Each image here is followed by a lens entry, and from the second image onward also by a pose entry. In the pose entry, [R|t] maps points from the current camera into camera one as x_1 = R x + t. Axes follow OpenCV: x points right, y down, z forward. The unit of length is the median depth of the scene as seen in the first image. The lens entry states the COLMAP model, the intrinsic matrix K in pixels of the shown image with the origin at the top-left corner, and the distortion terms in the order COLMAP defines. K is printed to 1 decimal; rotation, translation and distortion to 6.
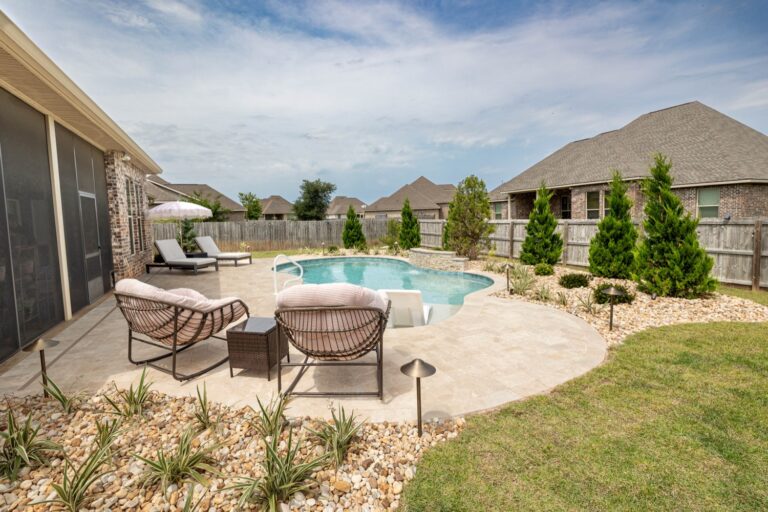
lens RADIAL K [[324.7, 0, 381.2], [0, 324.7, 242.1], [0, 0, 1]] dist [0.002383, -0.000210]
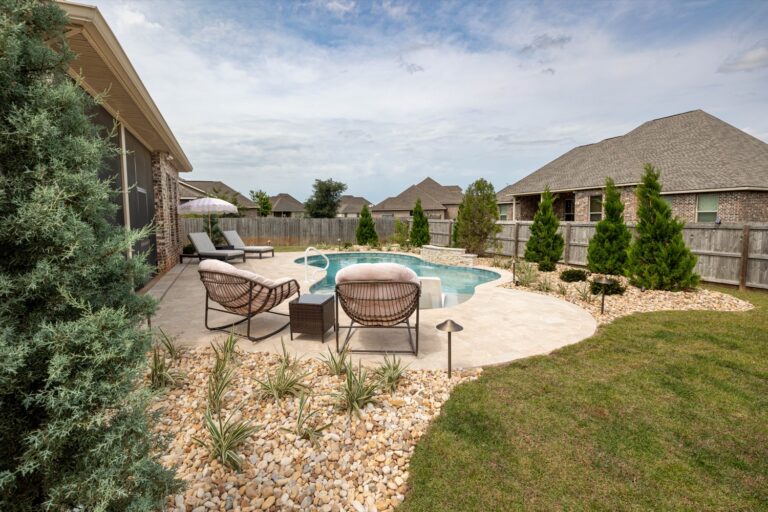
lens RADIAL K [[324.7, 0, 381.2], [0, 324.7, 242.1], [0, 0, 1]] dist [0.002383, -0.000210]
pose [[0.999764, 0.019950, -0.008566, -0.056089], [-0.019947, 0.999801, 0.000442, 0.016241], [0.008573, -0.000271, 0.999963, -0.115832]]
